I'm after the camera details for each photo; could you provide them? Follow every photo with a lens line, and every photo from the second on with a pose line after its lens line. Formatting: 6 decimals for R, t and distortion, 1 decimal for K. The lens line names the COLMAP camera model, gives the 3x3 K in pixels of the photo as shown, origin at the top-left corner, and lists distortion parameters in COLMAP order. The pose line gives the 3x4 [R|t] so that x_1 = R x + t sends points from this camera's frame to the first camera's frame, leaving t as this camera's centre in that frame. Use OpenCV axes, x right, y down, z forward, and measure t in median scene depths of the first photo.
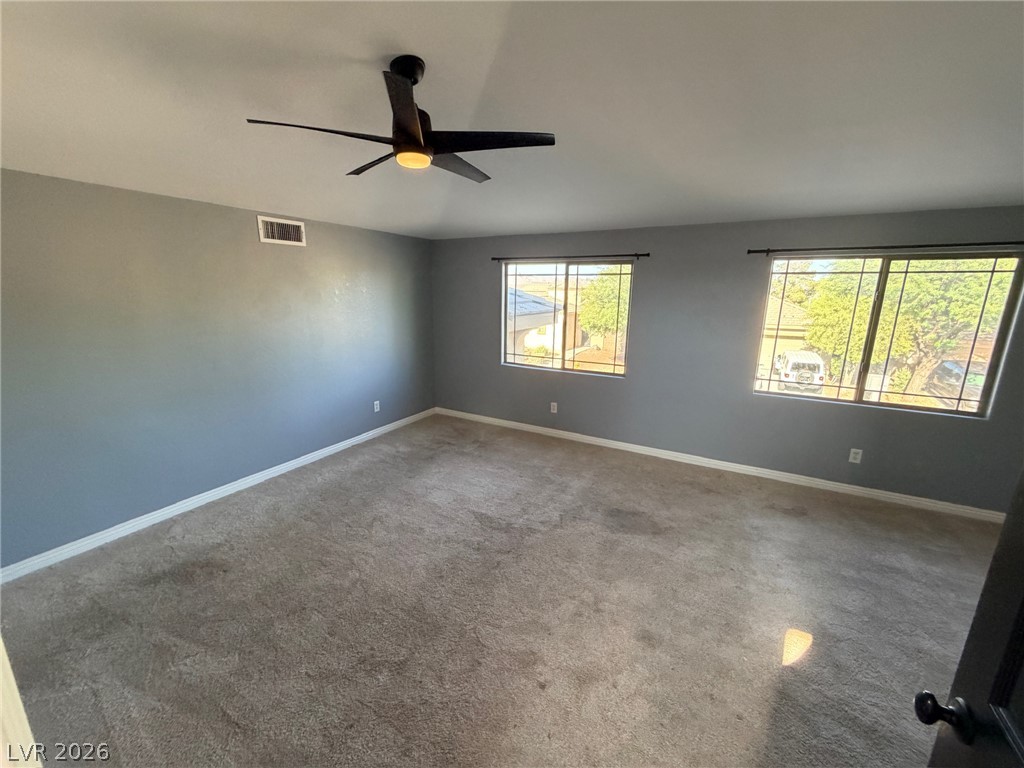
lens RADIAL K [[408.9, 0, 510.1], [0, 408.9, 384.5], [0, 0, 1]] dist [0.000579, -0.000397]
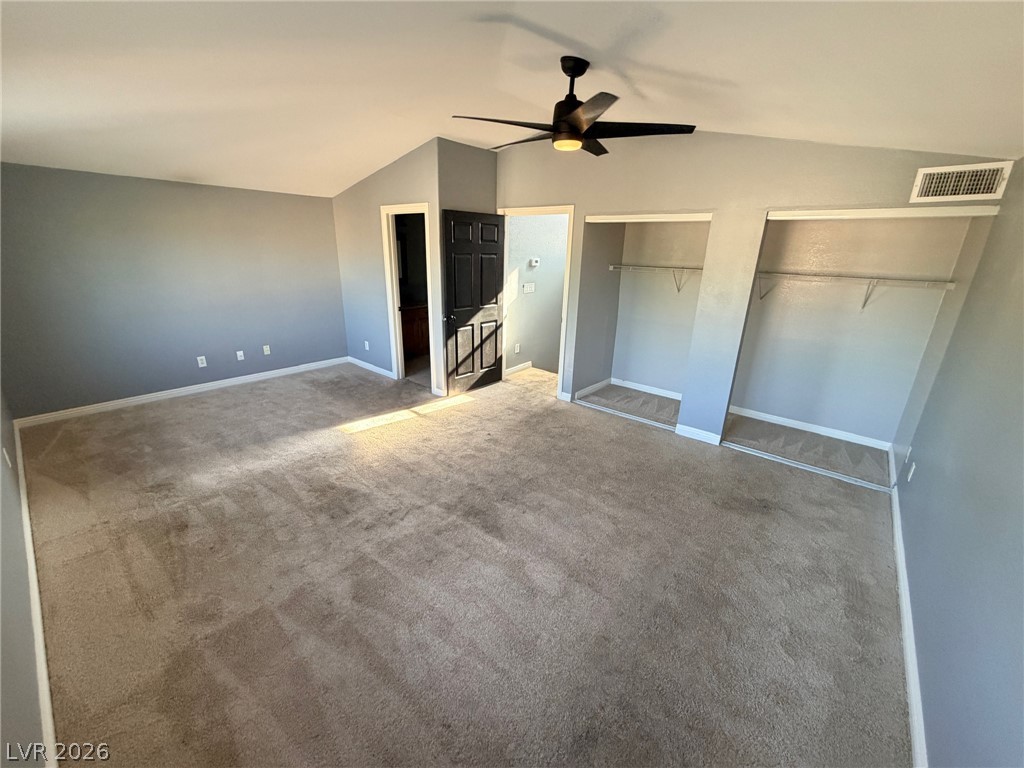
lens RADIAL K [[408.9, 0, 510.1], [0, 408.9, 384.5], [0, 0, 1]] dist [0.000579, -0.000397]
pose [[-0.981272, -0.099389, 0.165006, -0.215585], [-0.000223, 0.857195, 0.514993, -0.372340], [-0.192627, 0.505311, -0.841163, 1.548933]]
